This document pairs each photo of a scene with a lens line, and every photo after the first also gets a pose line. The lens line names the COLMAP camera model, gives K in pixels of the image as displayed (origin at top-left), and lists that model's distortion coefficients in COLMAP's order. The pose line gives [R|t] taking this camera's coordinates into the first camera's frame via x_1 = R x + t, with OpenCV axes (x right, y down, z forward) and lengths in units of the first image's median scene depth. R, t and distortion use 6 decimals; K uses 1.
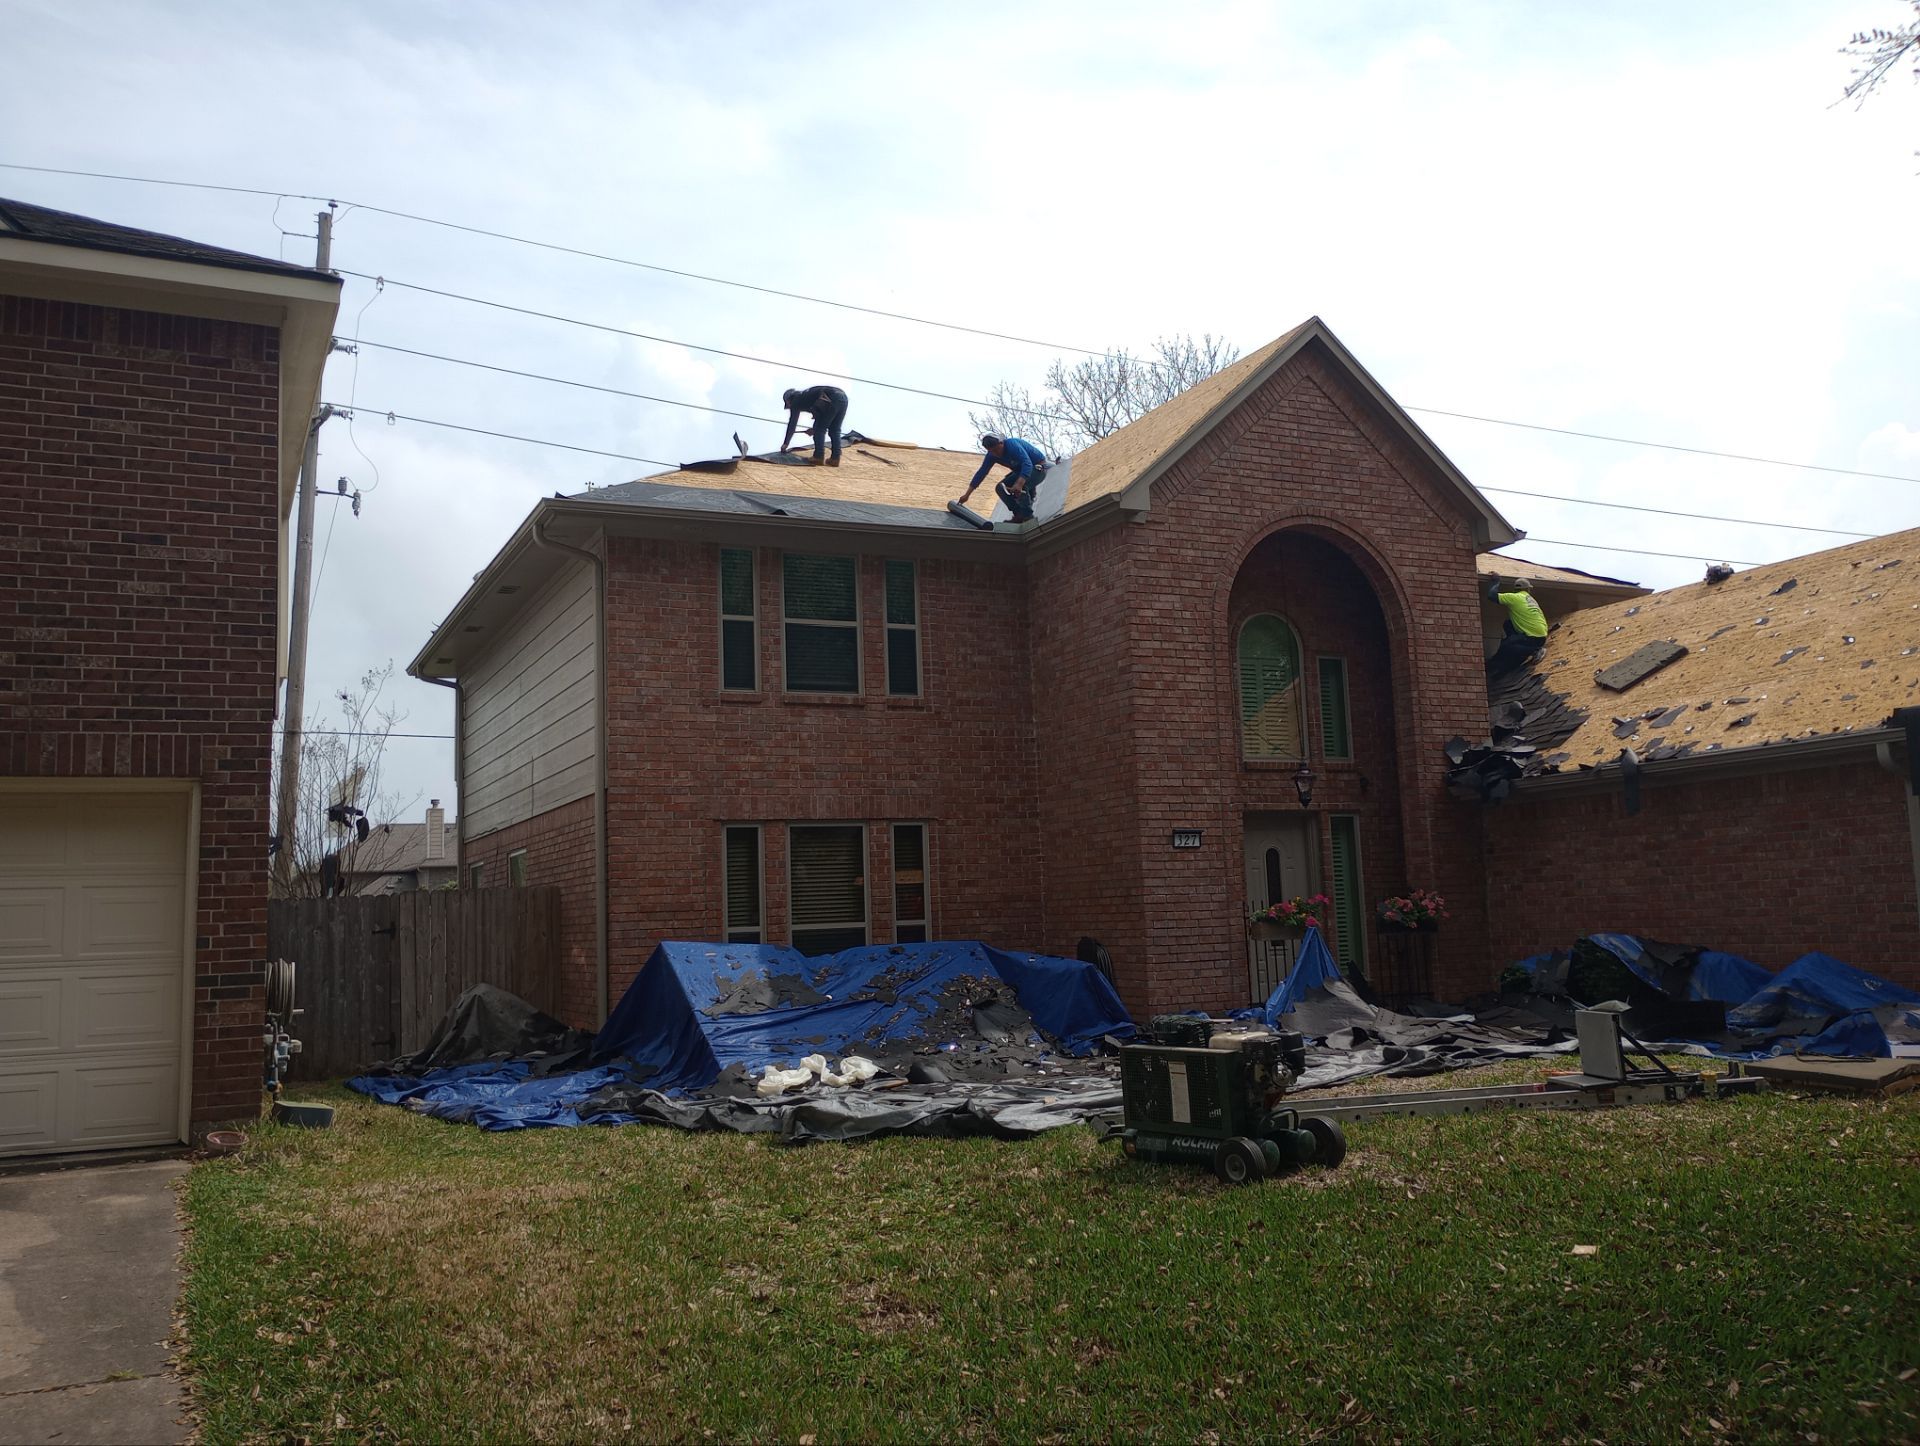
lens RADIAL K [[1611.8, 0, 957.2], [0, 1611.8, 737.6], [0, 0, 1]] dist [0.078011, -0.084164]
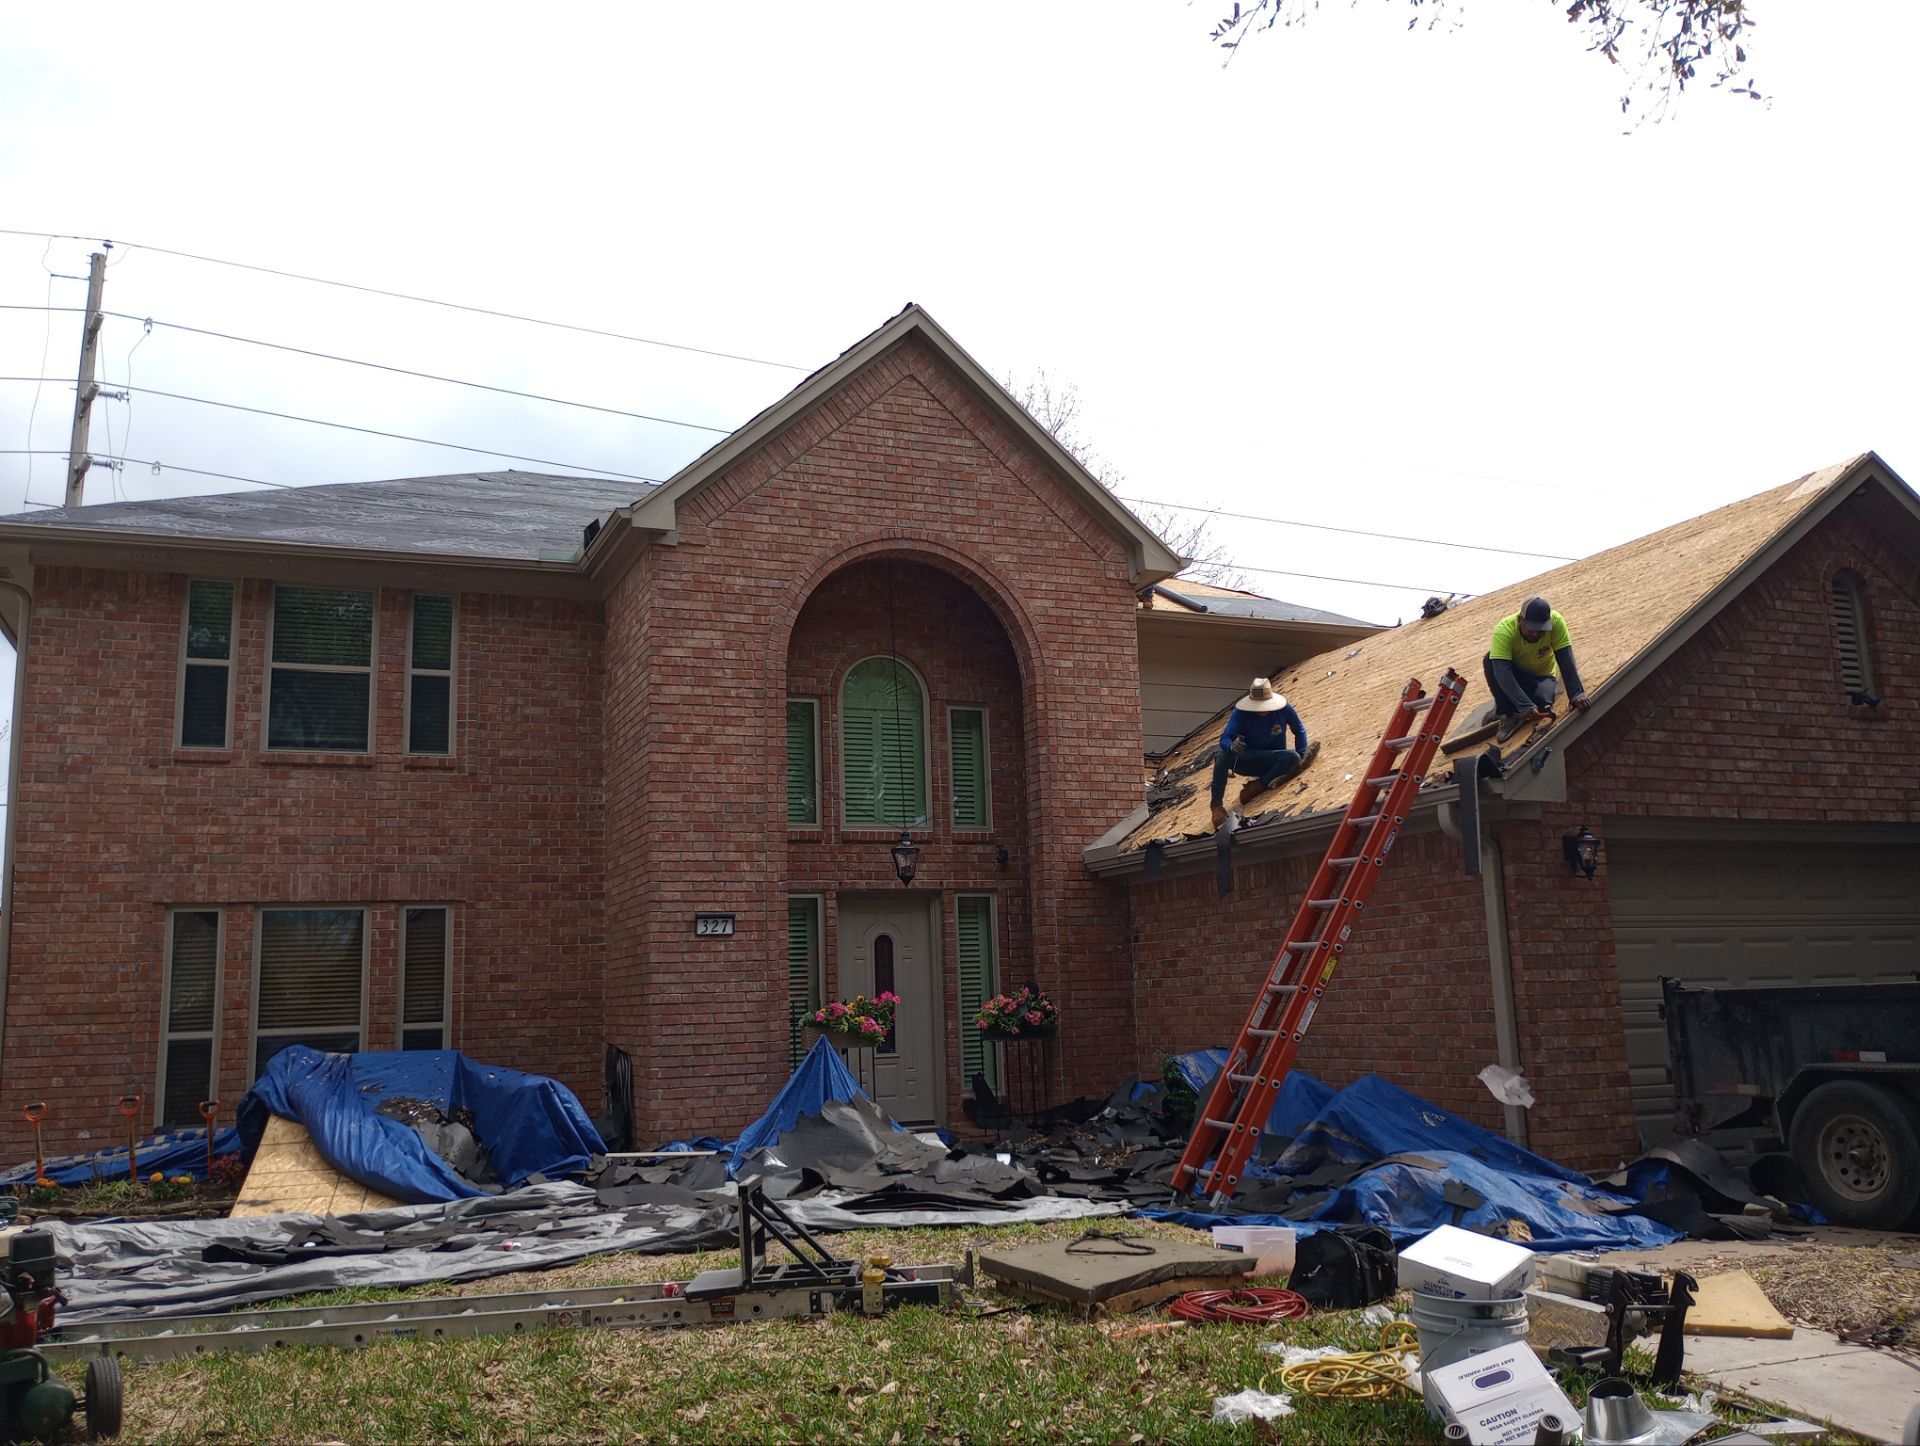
lens RADIAL K [[1611.8, 0, 944.0], [0, 1611.8, 734.1], [0, 0, 1]] dist [0.078011, -0.084164]
pose [[0.997846, -0.005681, -0.065360, 0.302584], [0.002411, 0.998747, -0.049989, 0.006954], [0.065562, 0.049724, 0.996609, 0.174288]]
